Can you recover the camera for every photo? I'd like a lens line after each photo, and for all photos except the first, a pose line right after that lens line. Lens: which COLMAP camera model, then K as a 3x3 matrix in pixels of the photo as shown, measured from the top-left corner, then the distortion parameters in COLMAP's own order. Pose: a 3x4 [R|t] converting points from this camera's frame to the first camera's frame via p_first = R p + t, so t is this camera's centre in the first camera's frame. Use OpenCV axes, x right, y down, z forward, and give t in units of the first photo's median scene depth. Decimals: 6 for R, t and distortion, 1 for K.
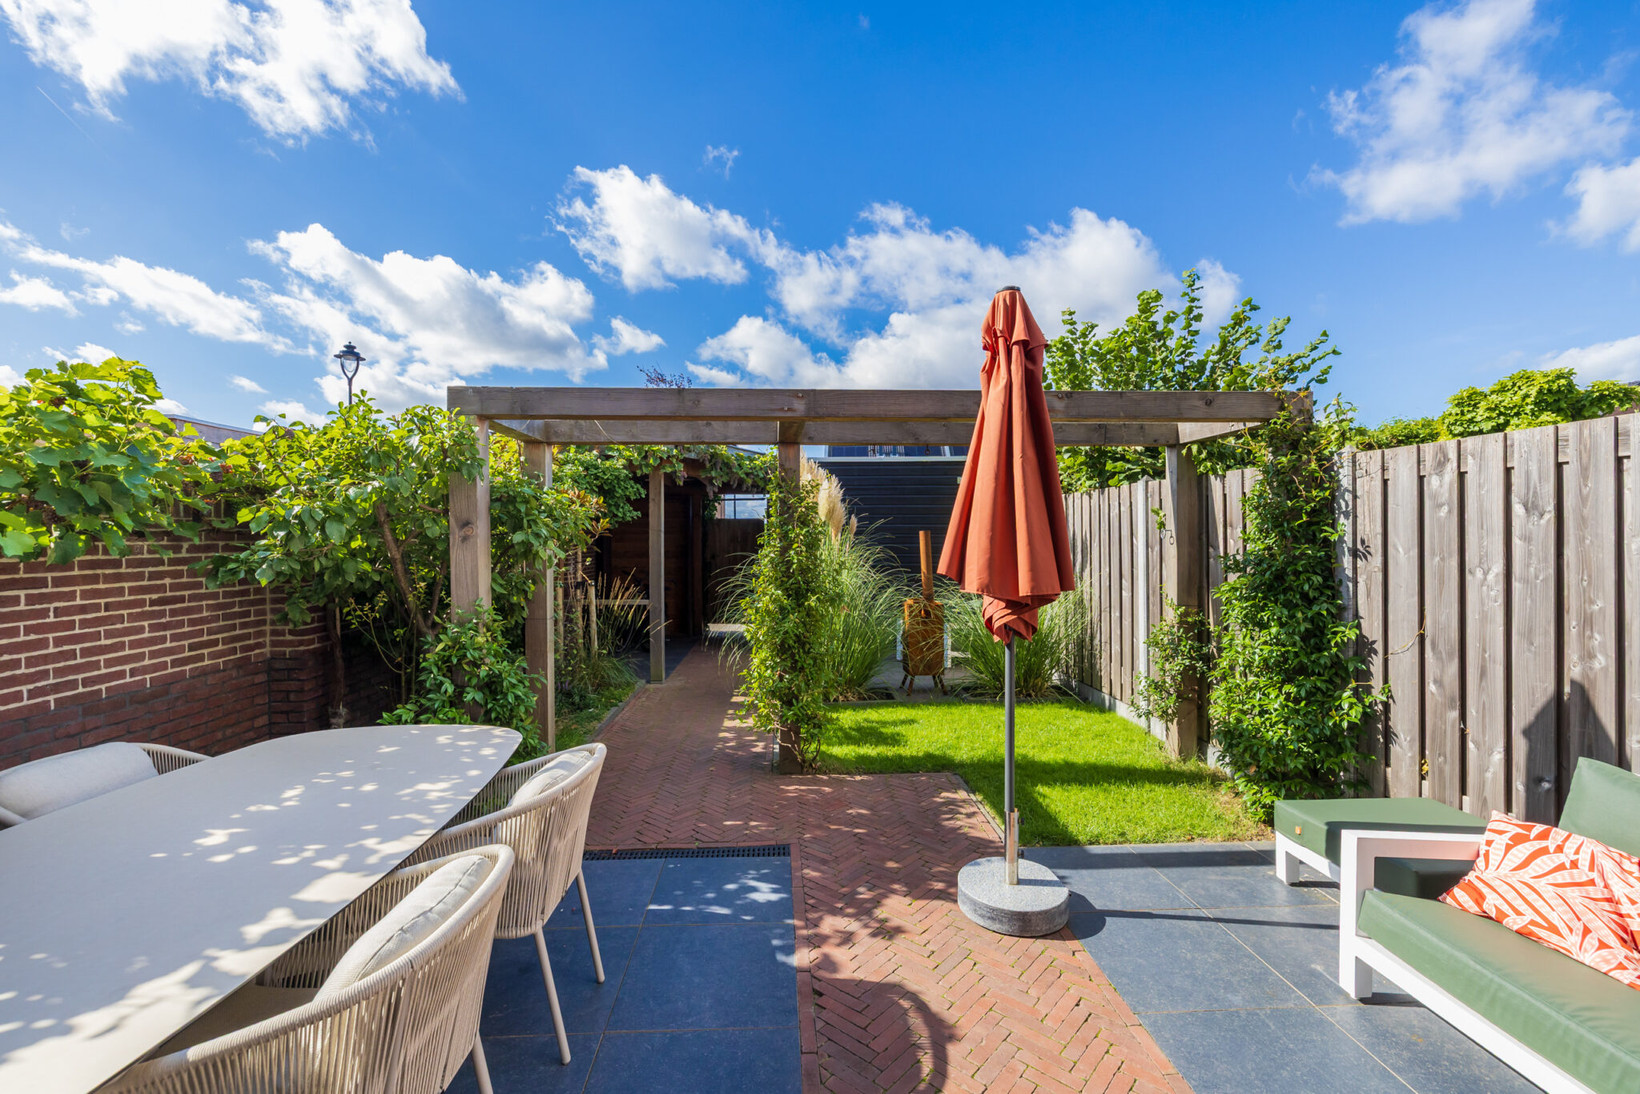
lens RADIAL K [[739.5, 0, 820.0], [0, 739.5, 547.0], [0, 0, 1]] dist [0.000866, 0.000028]
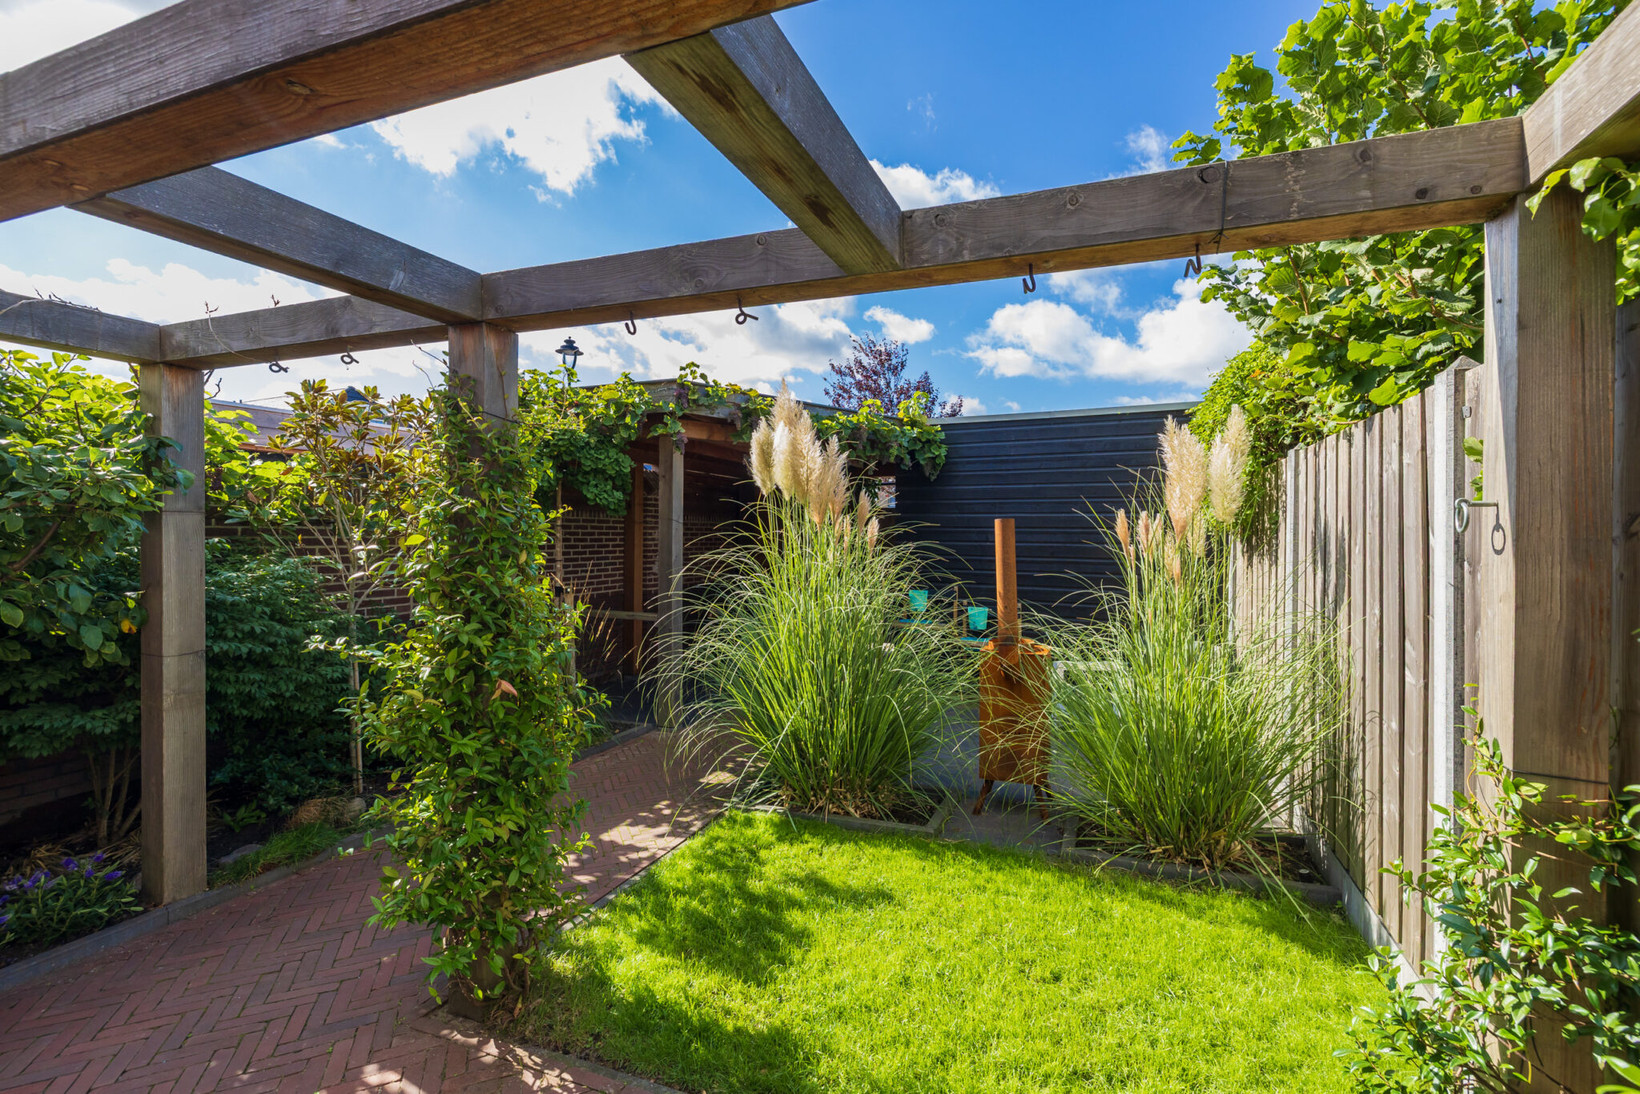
lens RADIAL K [[747.0, 0, 820.0], [0, 747.0, 547.0], [0, 0, 1]] dist [-0.001163, -0.000284]
pose [[0.907869, 0.009854, -0.419138, 0.379103], [-0.009460, 0.999951, 0.003017, -0.005031], [0.419147, 0.001226, 0.907917, 0.663007]]
